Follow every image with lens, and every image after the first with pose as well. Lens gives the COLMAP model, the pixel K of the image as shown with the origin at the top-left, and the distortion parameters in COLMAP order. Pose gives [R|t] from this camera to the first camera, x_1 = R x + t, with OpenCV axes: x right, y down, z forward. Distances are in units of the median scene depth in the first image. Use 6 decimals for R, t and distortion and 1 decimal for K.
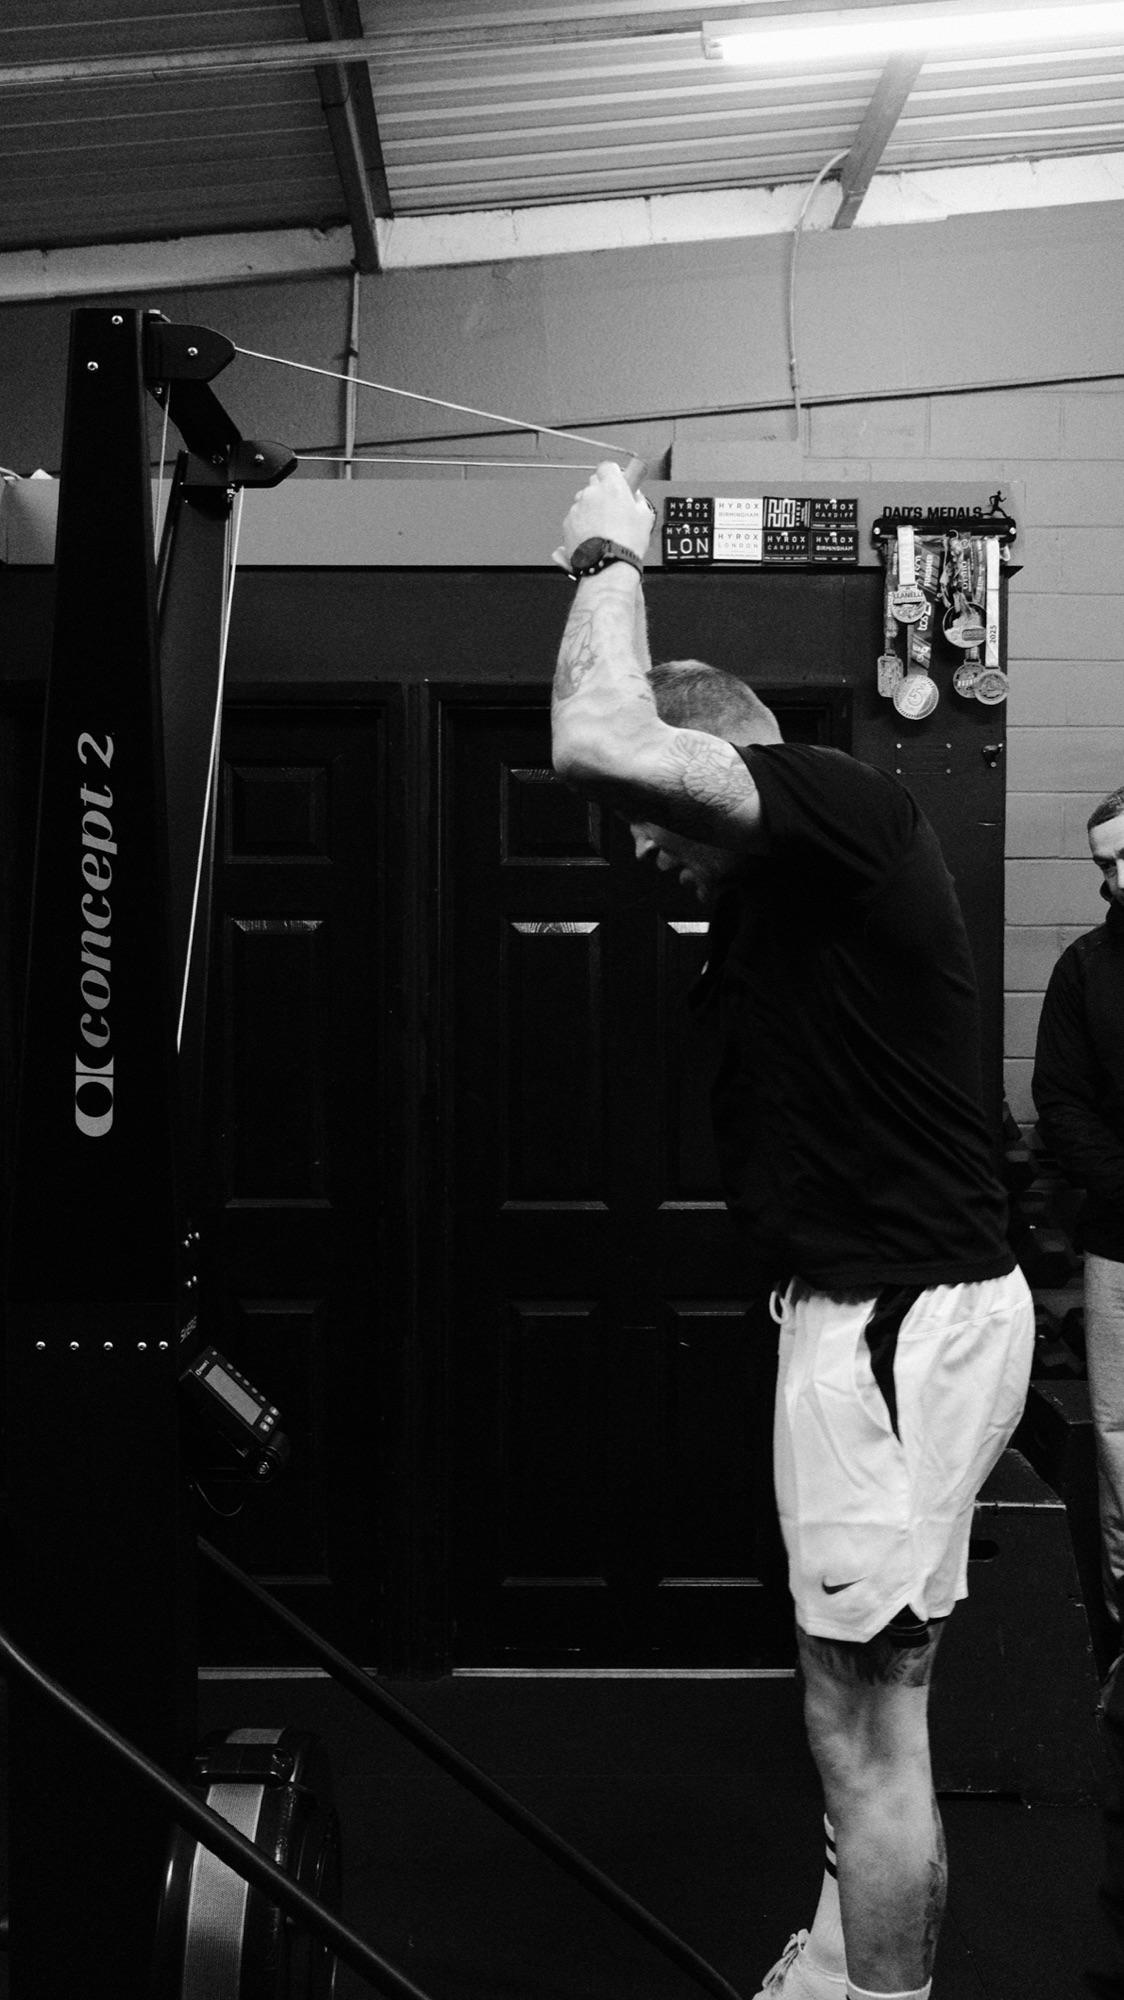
lens RADIAL K [[1707.0, 0, 552.0], [0, 1707.0, 996.2], [0, 0, 1]] dist [0.004730, 0.002409]
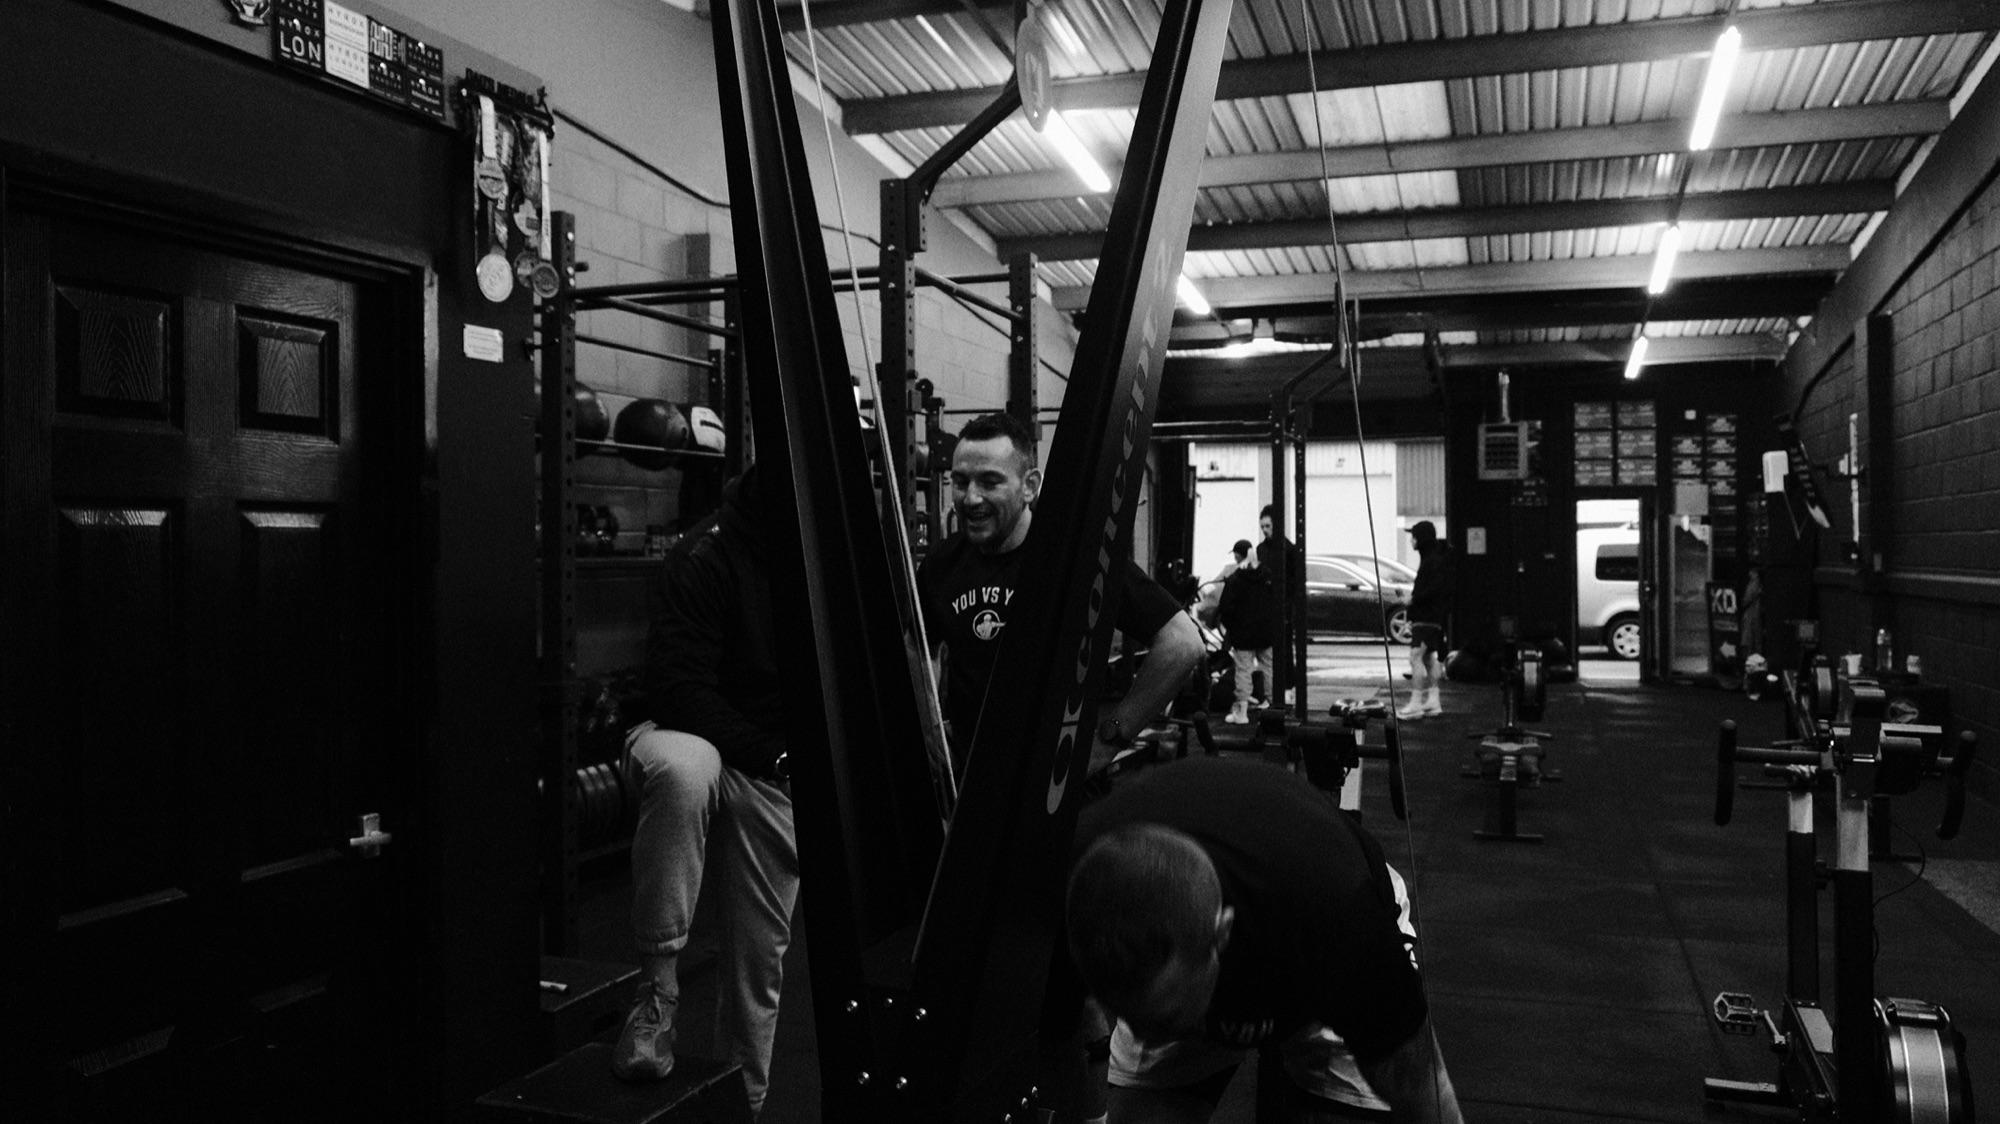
lens RADIAL K [[1531.4, 0, 1003.2], [0, 1531.4, 560.8], [0, 0, 1]] dist [-0.033058, 0.010713]
pose [[0.334197, -0.015794, 0.942371, -0.489873], [0.035116, 0.999374, 0.004296, -0.012429], [-0.941849, 0.031656, 0.334542, 0.456959]]
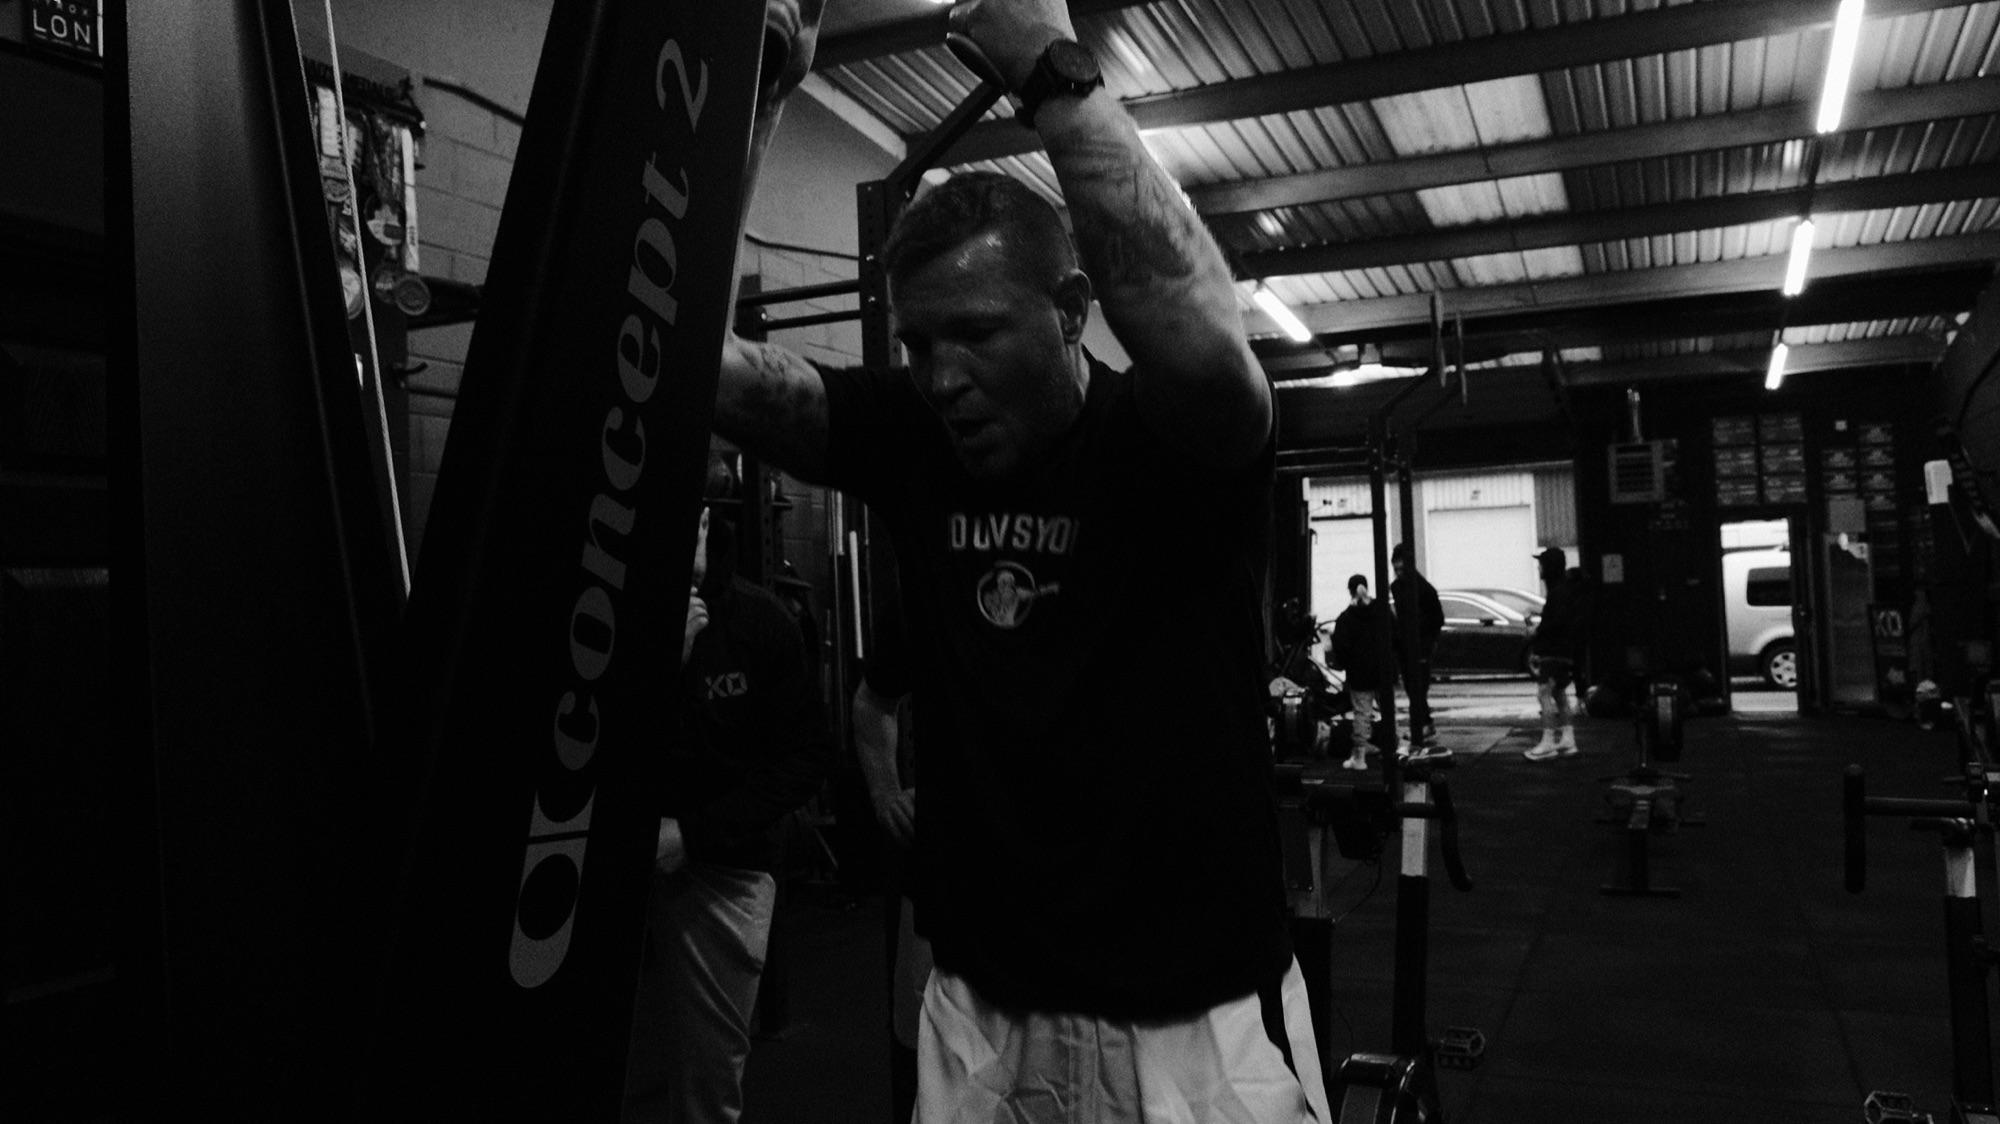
lens RADIAL K [[1532.1, 0, 1000.8], [0, 1532.1, 562.4], [0, 0, 1]] dist [-0.036898, 0.015026]
pose [[0.417445, -0.000049, 0.908702, -0.319751], [0.067903, 0.997206, -0.031139, -0.001477], [-0.906161, 0.074703, 0.416282, 0.416007]]
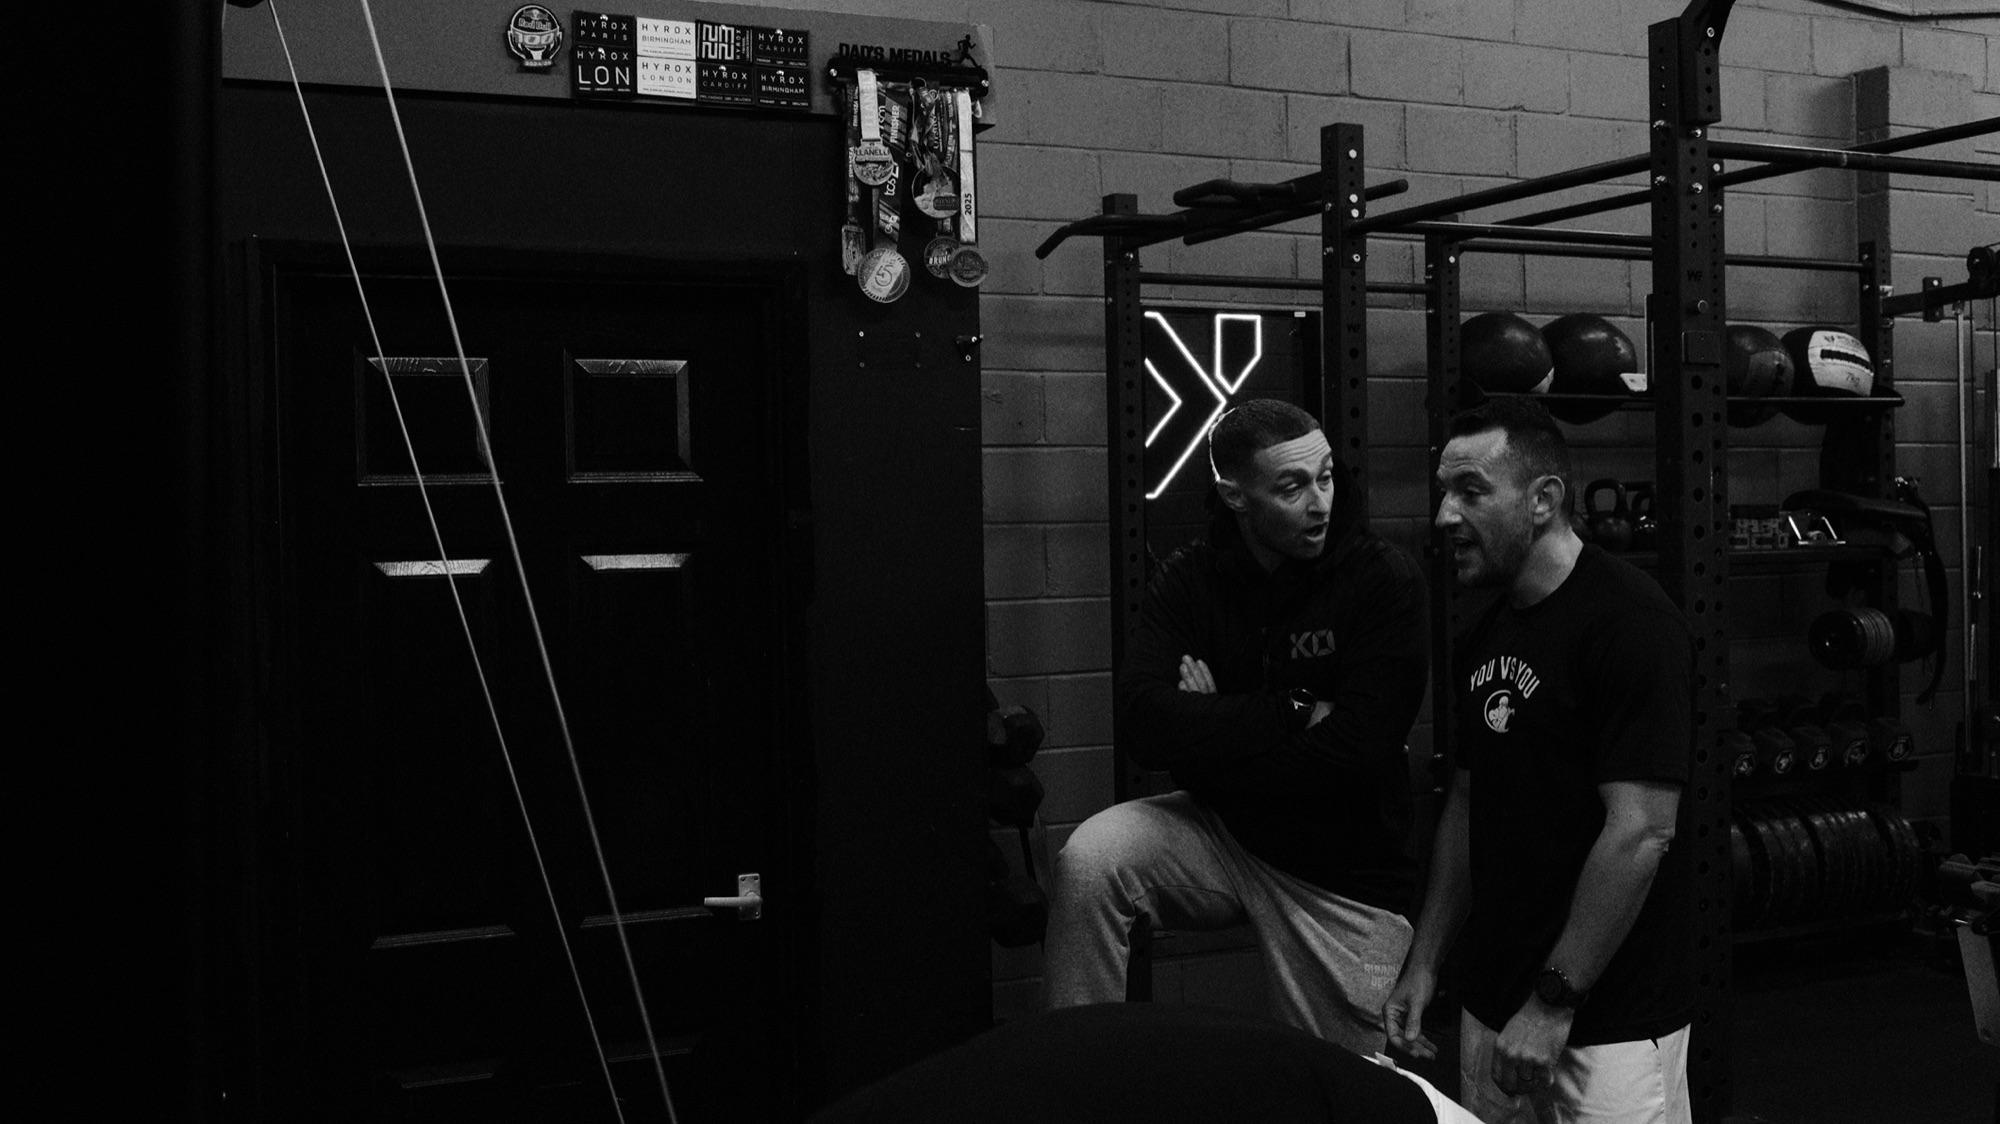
lens RADIAL K [[2113.9, 0, 997.2], [0, 2113.9, 557.7], [0, 0, 1]] dist [-0.059615, 0.058463]
pose [[0.907800, -0.028673, 0.418421, -0.166446], [0.034424, 0.999388, -0.006202, -0.031325], [-0.417988, 0.020034, 0.908232, 0.056401]]
